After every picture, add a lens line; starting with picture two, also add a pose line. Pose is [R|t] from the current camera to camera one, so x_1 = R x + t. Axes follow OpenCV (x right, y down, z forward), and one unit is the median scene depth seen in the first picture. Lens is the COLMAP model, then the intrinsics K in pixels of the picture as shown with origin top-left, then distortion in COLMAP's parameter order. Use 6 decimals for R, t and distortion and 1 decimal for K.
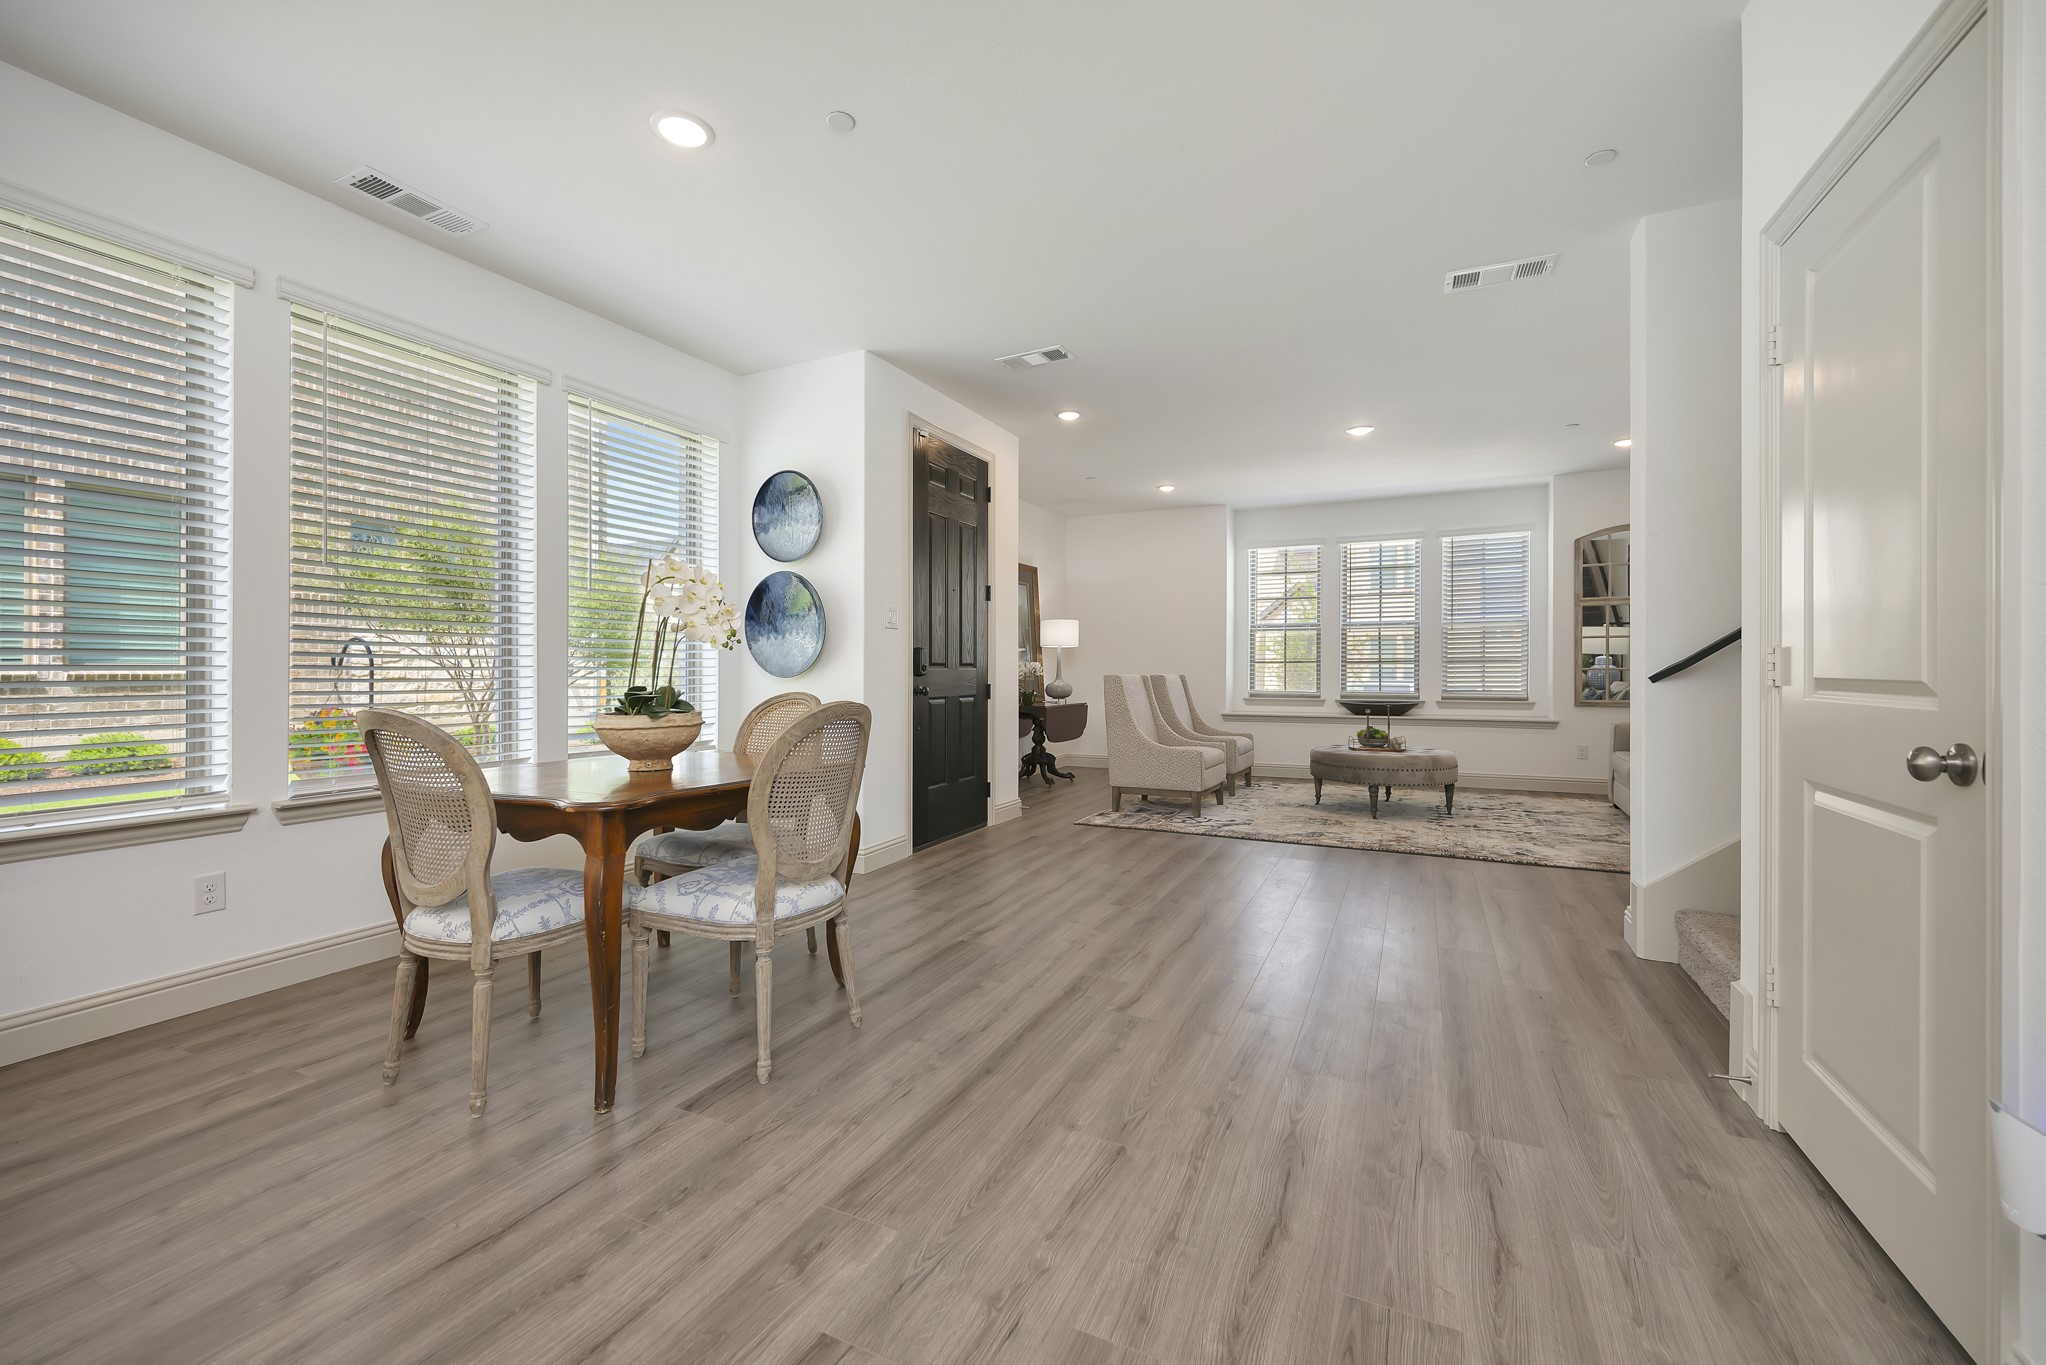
lens RADIAL K [[824.0, 0, 1025.0], [0, 824.0, 678.8], [0, 0, 1]] dist [0.000383, 0.000056]
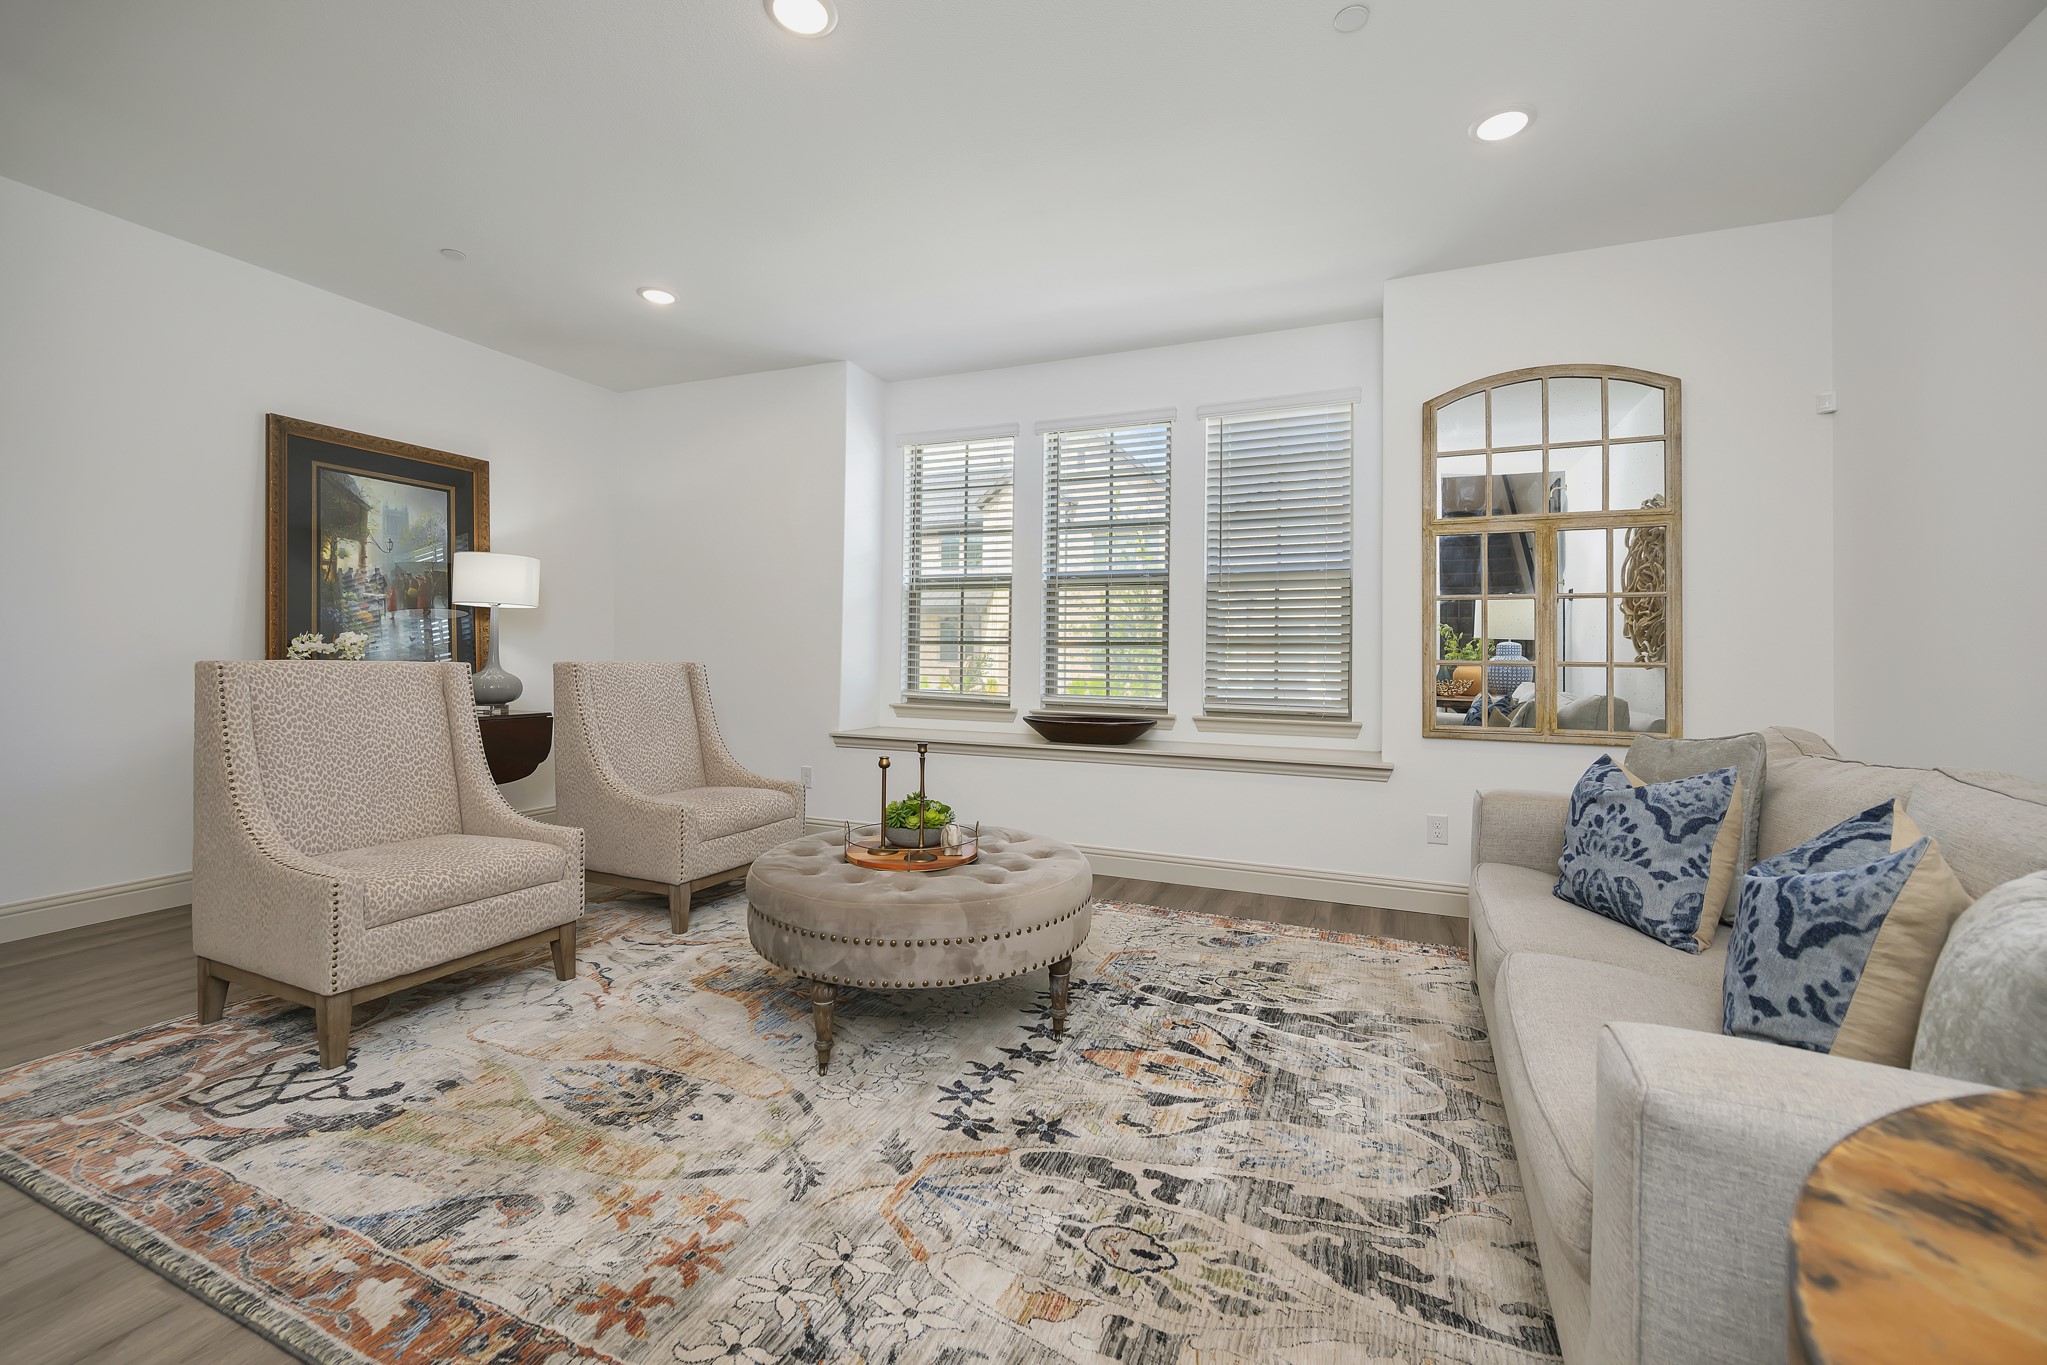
lens RADIAL K [[830.2, 0, 1028.4], [0, 830.2, 645.2], [0, 0, 1]] dist [-0.002391, -0.000048]
pose [[0.998791, 0.014955, 0.046819, 0.380370], [-0.013953, 0.999668, -0.021664, -0.007543], [-0.047127, 0.020985, 0.998668, 0.480148]]
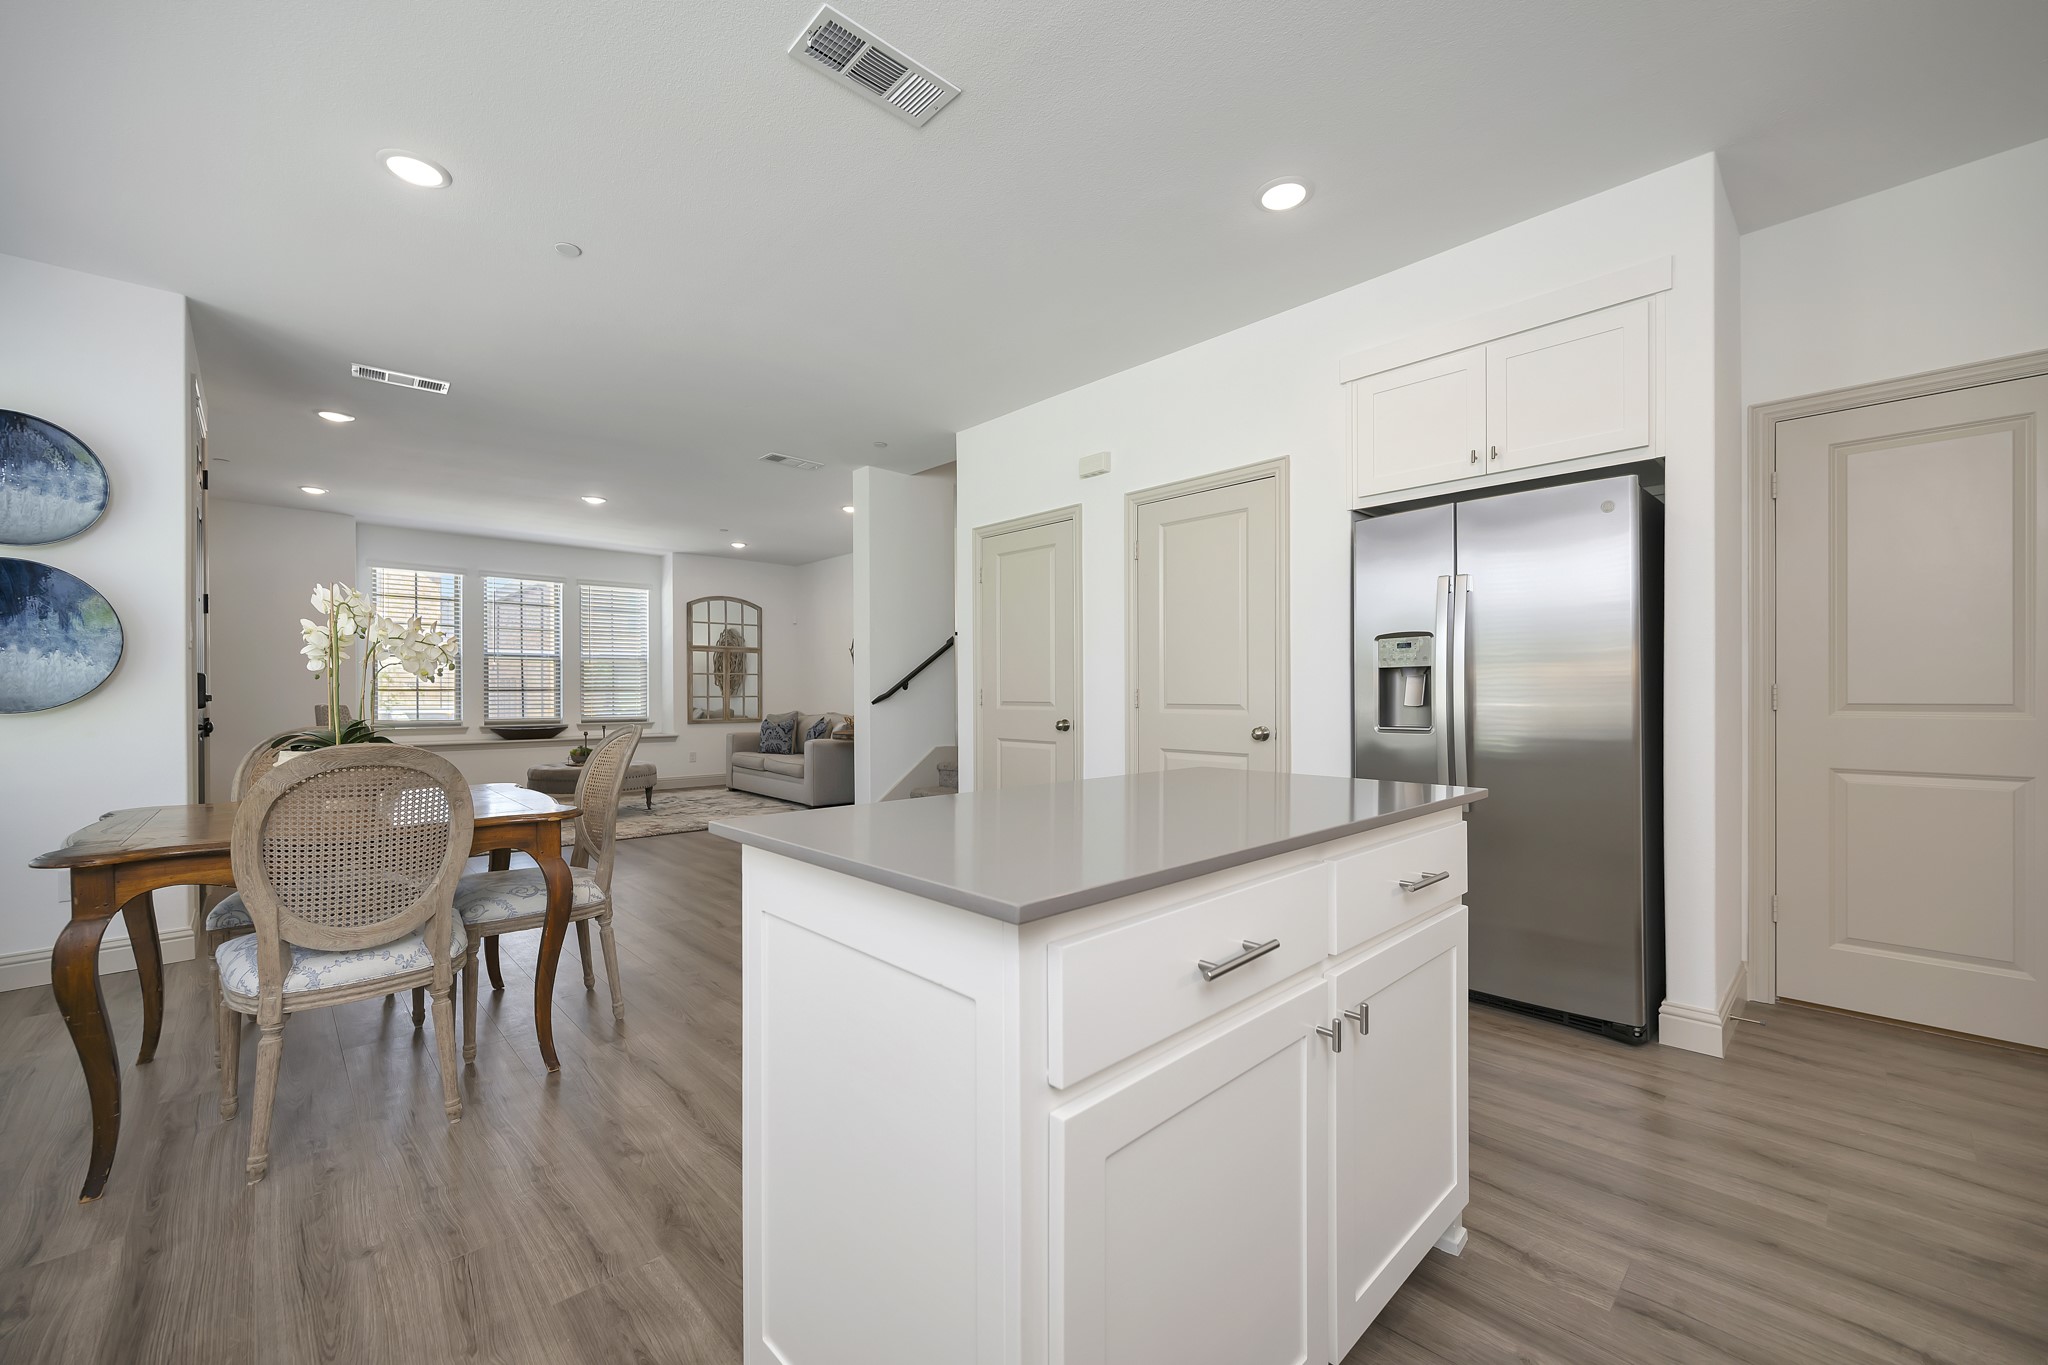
lens RADIAL K [[810.2, 0, 1048.0], [0, 810.2, 688.0], [0, 0, 1]] dist [-0.000457, -0.000045]
pose [[0.348379, 0.007469, 0.937324, -0.358916], [0.012191, 0.999848, -0.012498, -0.002066], [-0.937274, 0.015781, 0.348235, -0.023819]]
